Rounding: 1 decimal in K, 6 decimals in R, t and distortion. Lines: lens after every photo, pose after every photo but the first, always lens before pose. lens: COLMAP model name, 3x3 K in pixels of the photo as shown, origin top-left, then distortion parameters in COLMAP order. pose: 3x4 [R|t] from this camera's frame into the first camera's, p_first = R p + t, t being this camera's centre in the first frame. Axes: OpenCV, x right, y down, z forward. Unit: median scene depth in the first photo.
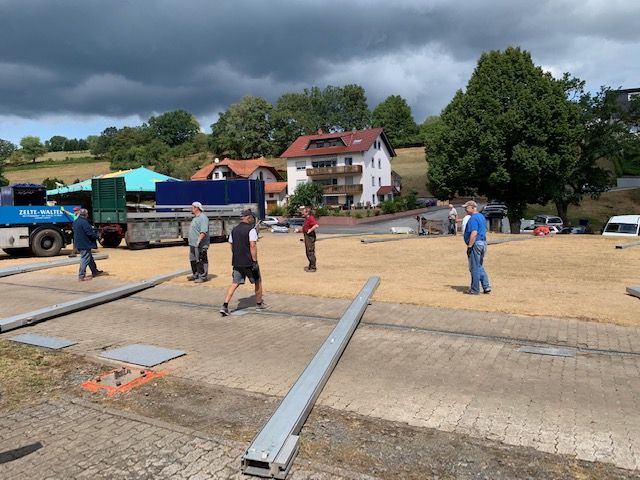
lens RADIAL K [[482.4, 0, 320.0], [0, 482.4, 240.0], [0, 0, 1]] dist [0.001327, -0.000904]
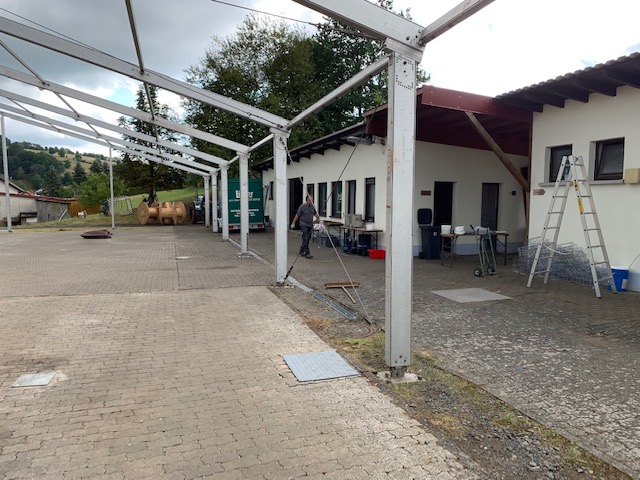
lens RADIAL K [[482.4, 0, 320.0], [0, 482.4, 240.0], [0, 0, 1]] dist [0.001327, -0.000904]
pose [[-0.713573, -0.044830, 0.699145, -0.025675], [0.049511, 0.992228, 0.114155, -0.059959], [-0.698830, 0.116073, -0.705807, 1.283969]]
